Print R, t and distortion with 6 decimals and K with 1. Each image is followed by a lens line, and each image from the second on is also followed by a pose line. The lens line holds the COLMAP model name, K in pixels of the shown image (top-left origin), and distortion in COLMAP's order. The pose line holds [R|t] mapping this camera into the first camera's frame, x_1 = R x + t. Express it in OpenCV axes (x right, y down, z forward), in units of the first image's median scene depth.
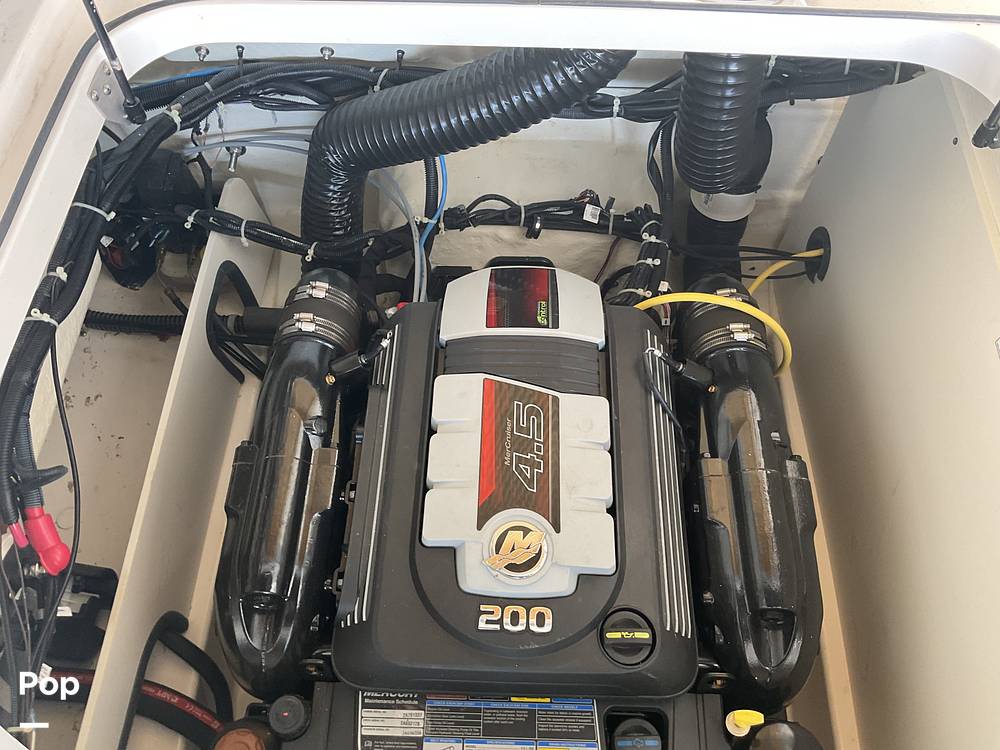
lens RADIAL K [[824.2, 0, 501.8], [0, 824.2, 375.2], [0, 0, 1]] dist [0.105770, -0.228321]
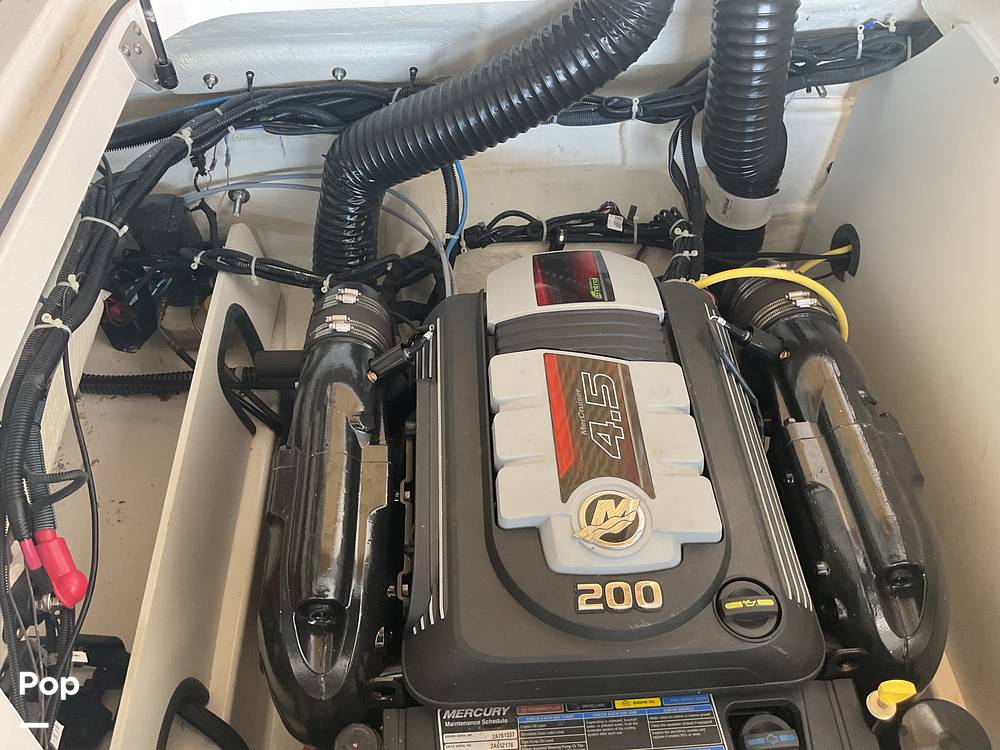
lens RADIAL K [[824.2, 0, 501.8], [0, 824.2, 375.2], [0, 0, 1]] dist [0.105770, -0.228321]
pose [[0.996044, -0.074101, 0.049036, -0.113002], [0.081094, 0.983653, -0.160781, 0.168508], [-0.036320, 0.164121, 0.985771, 0.095932]]
